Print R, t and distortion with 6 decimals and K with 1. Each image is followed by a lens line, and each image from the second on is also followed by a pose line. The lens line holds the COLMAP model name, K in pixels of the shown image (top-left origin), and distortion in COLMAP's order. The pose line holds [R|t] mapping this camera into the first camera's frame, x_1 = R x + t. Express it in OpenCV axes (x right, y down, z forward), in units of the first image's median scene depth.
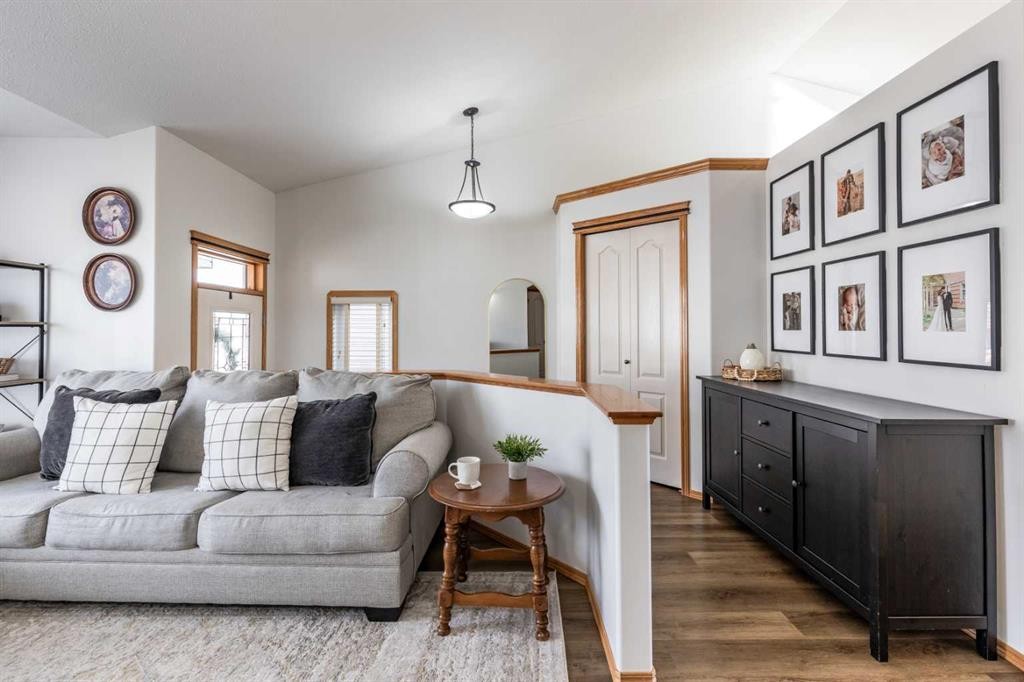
lens RADIAL K [[461.6, 0, 516.5], [0, 461.6, 328.8], [0, 0, 1]] dist [-0.000996, -0.000400]
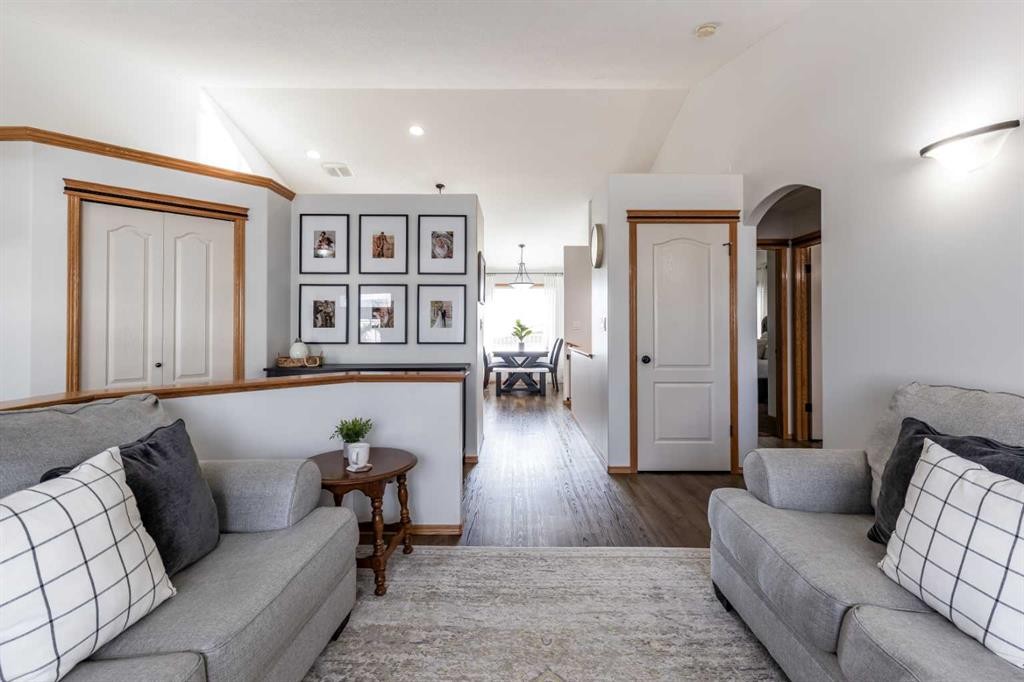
lens RADIAL K [[461.6, 0, 516.5], [0, 461.6, 328.8], [0, 0, 1]] dist [-0.000996, -0.000400]
pose [[0.028421, -0.004369, 0.999586, -0.798747], [0.000773, 0.999990, 0.004349, 0.000888], [-0.999596, 0.000649, 0.028424, 0.393165]]
